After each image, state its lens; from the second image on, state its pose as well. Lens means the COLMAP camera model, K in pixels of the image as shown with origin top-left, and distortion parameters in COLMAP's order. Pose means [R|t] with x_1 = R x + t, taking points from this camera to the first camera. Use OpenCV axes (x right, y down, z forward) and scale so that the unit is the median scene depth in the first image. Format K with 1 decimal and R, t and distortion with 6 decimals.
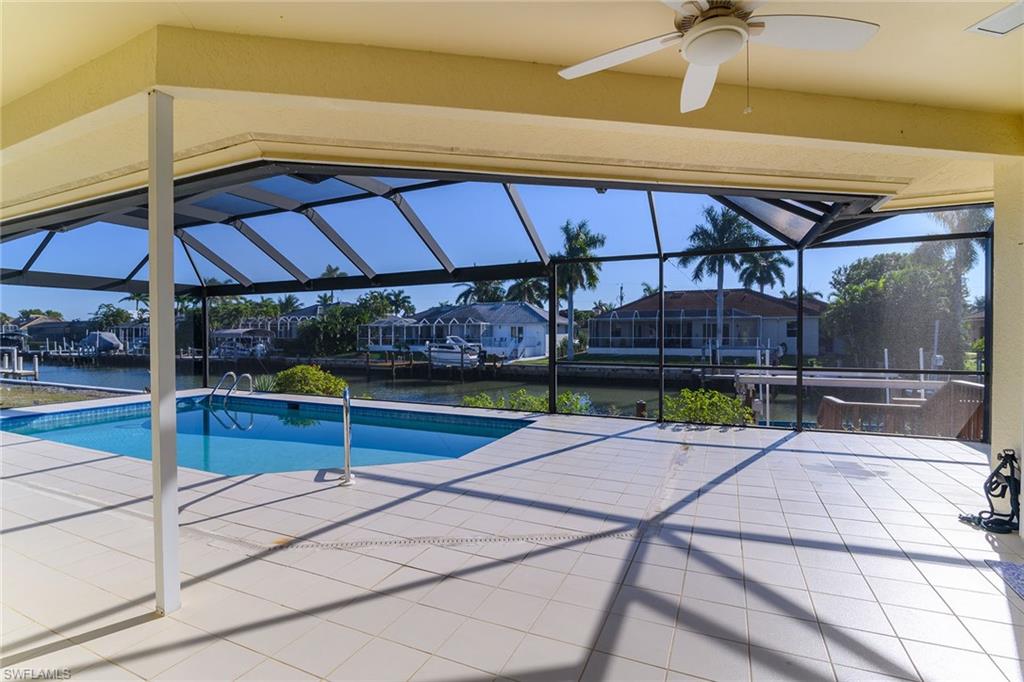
lens RADIAL K [[479.4, 0, 512.8], [0, 479.4, 338.0], [0, 0, 1]] dist [-0.013405, 0.000602]
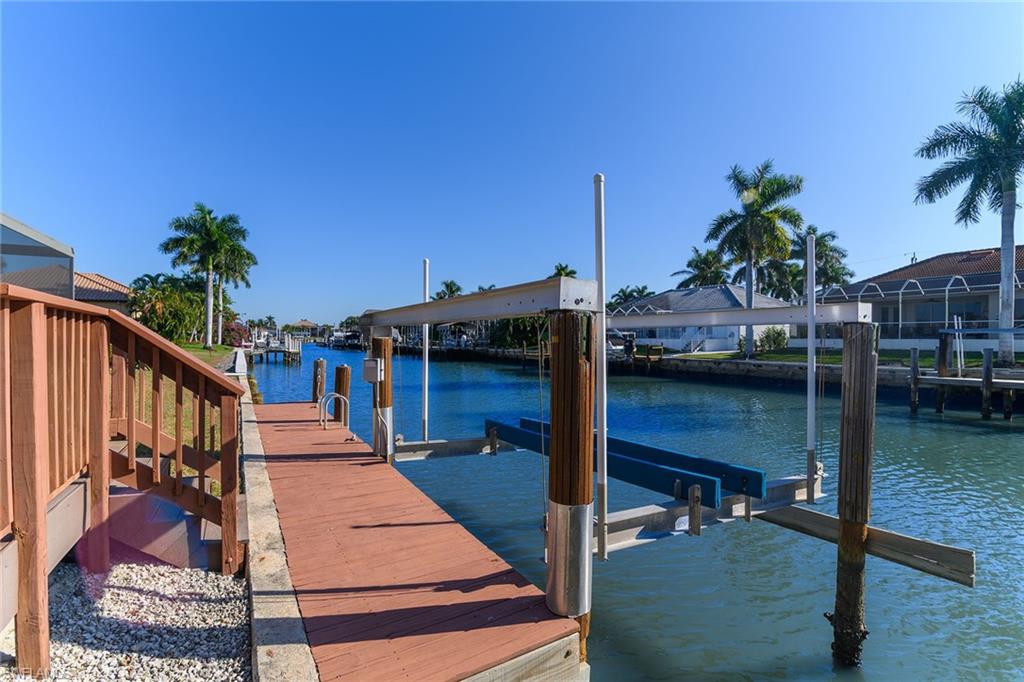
lens RADIAL K [[479.4, 0, 516.5], [0, 479.4, 343.9], [0, 0, 1]] dist [-0.013405, 0.000602]
pose [[0.810081, 0.009335, -0.586243, 0.234002], [-0.009006, 0.999953, 0.003478, 0.027617], [0.586248, 0.002462, 0.810128, 0.169065]]
